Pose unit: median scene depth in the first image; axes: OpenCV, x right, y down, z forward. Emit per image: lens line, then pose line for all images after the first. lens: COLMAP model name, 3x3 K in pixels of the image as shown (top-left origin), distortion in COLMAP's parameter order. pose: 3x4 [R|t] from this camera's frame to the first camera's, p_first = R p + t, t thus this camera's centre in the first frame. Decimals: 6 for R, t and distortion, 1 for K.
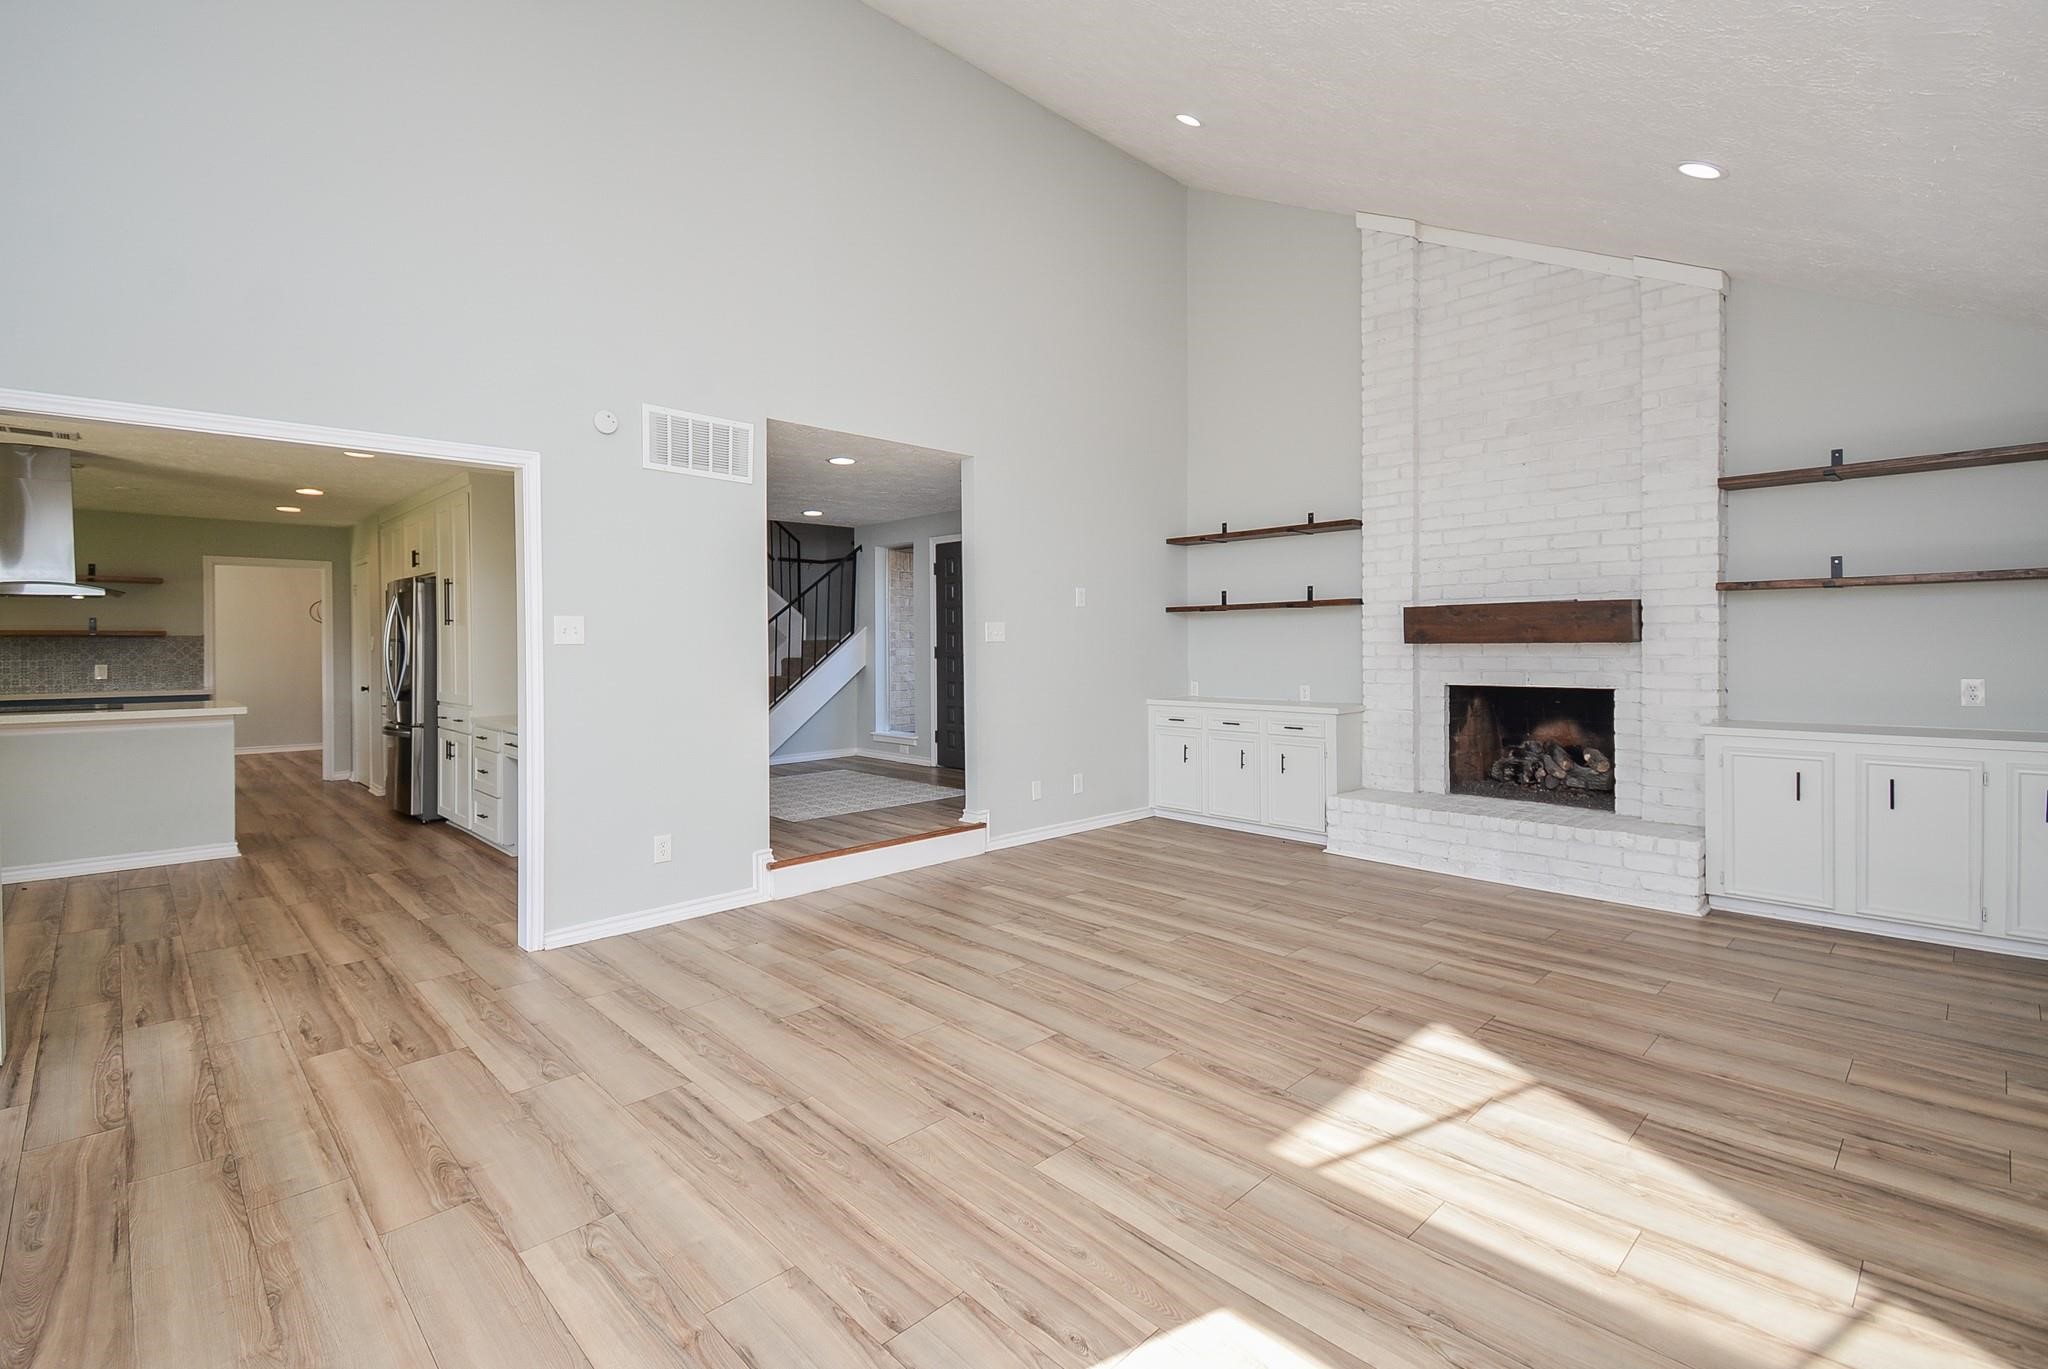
lens RADIAL K [[921.2, 0, 1026.5], [0, 921.2, 670.4], [0, 0, 1]] dist [-0.011218, -0.003953]
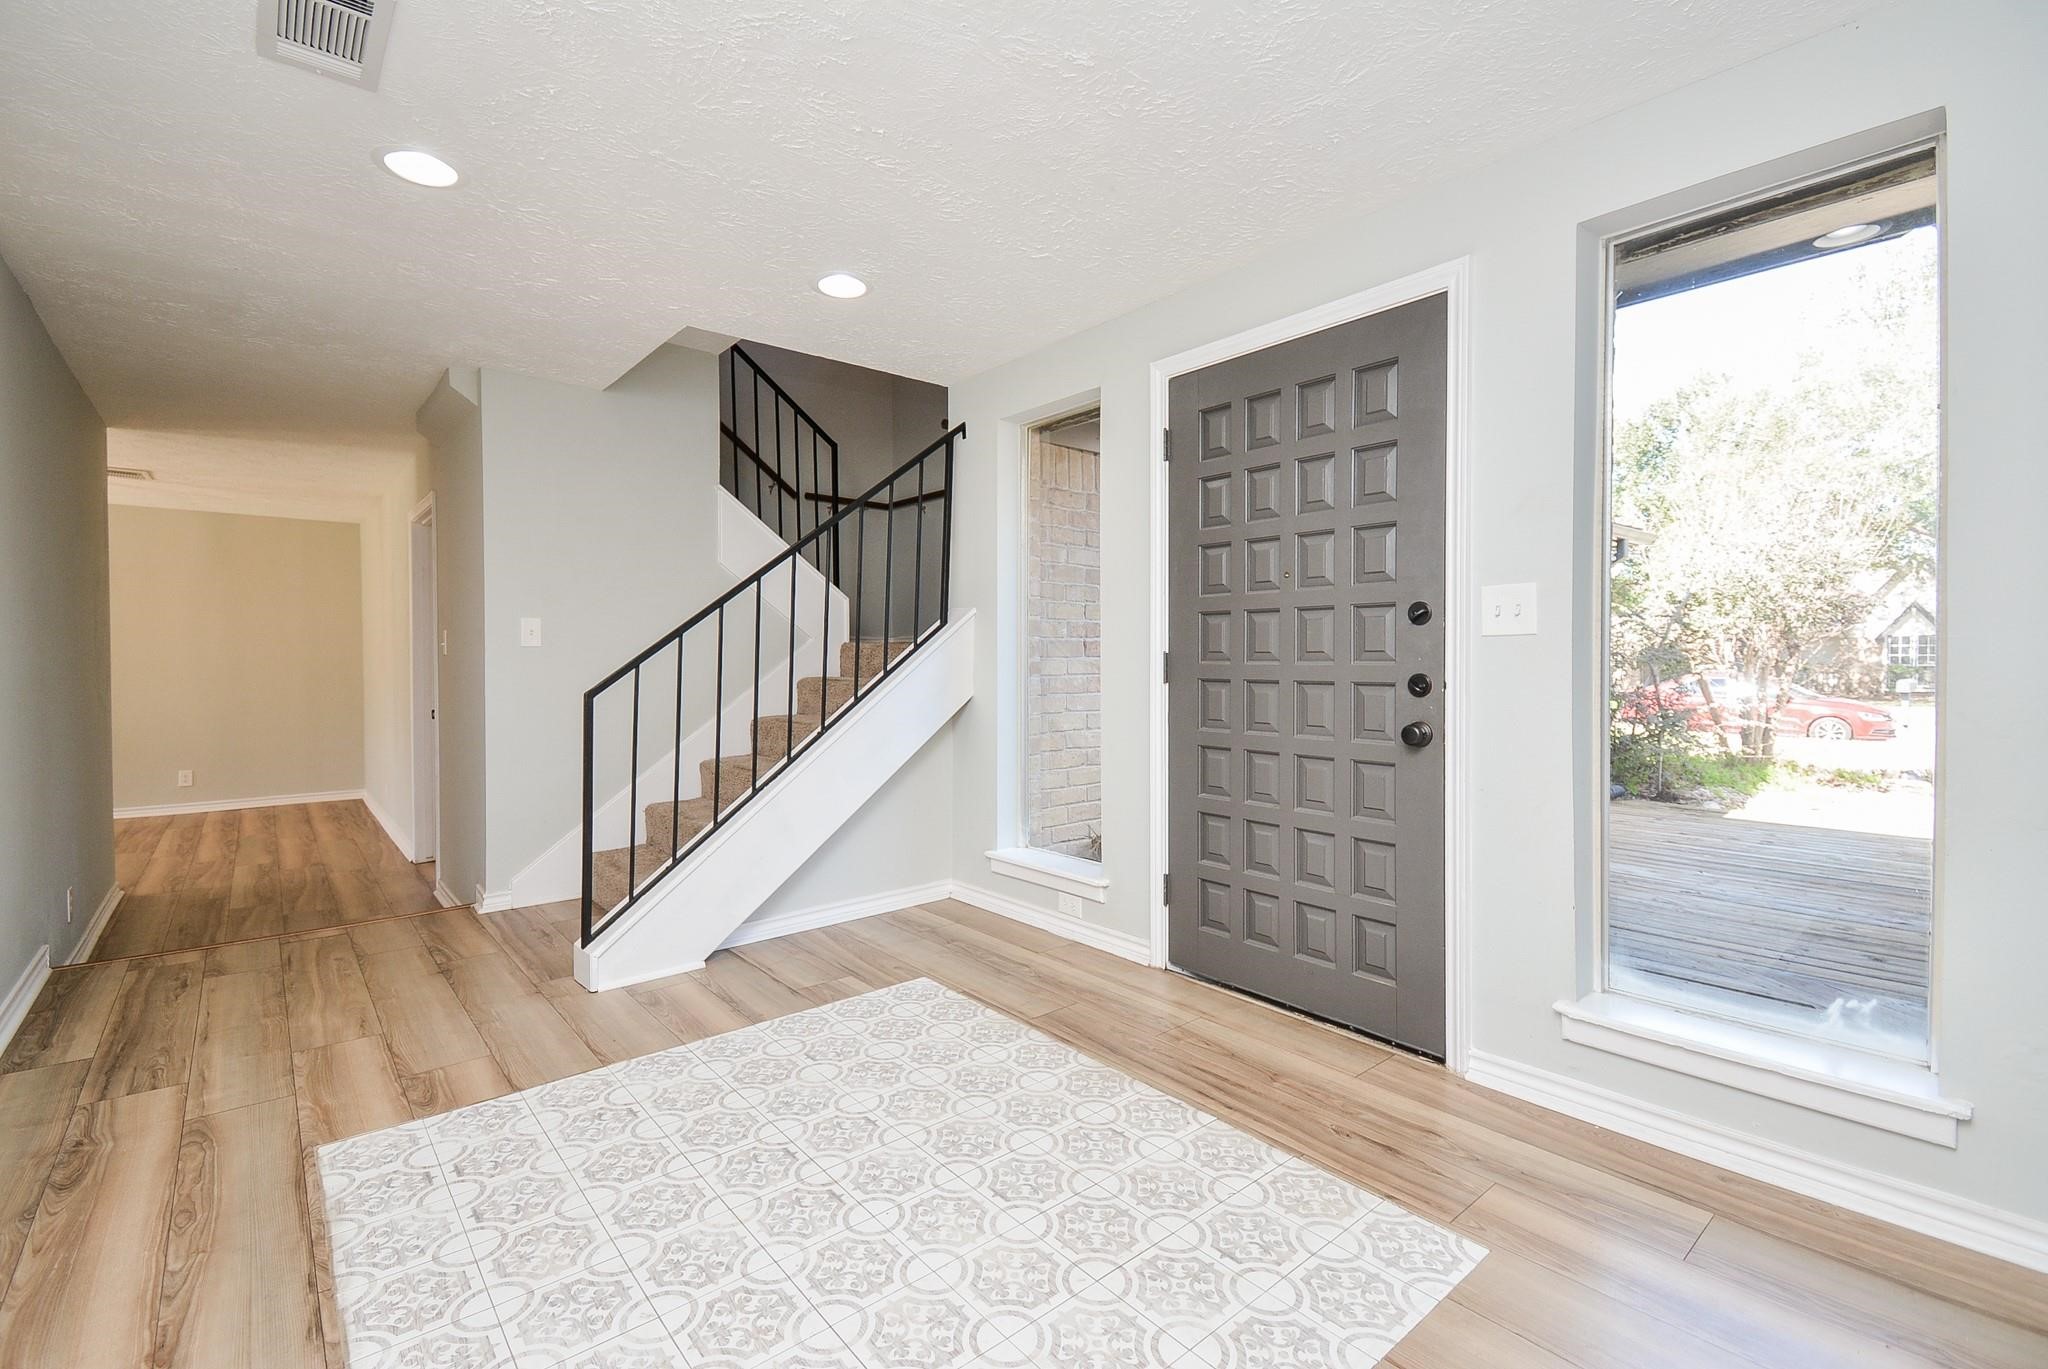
lens RADIAL K [[921.2, 0, 1023.7], [0, 921.2, 671.3], [0, 0, 1]] dist [-0.011218, -0.003953]
pose [[0.996831, 0.000125, -0.079551, -0.118138], [-0.001502, 0.999850, -0.017257, -0.010361], [0.079537, 0.017322, 0.996681, 0.576976]]
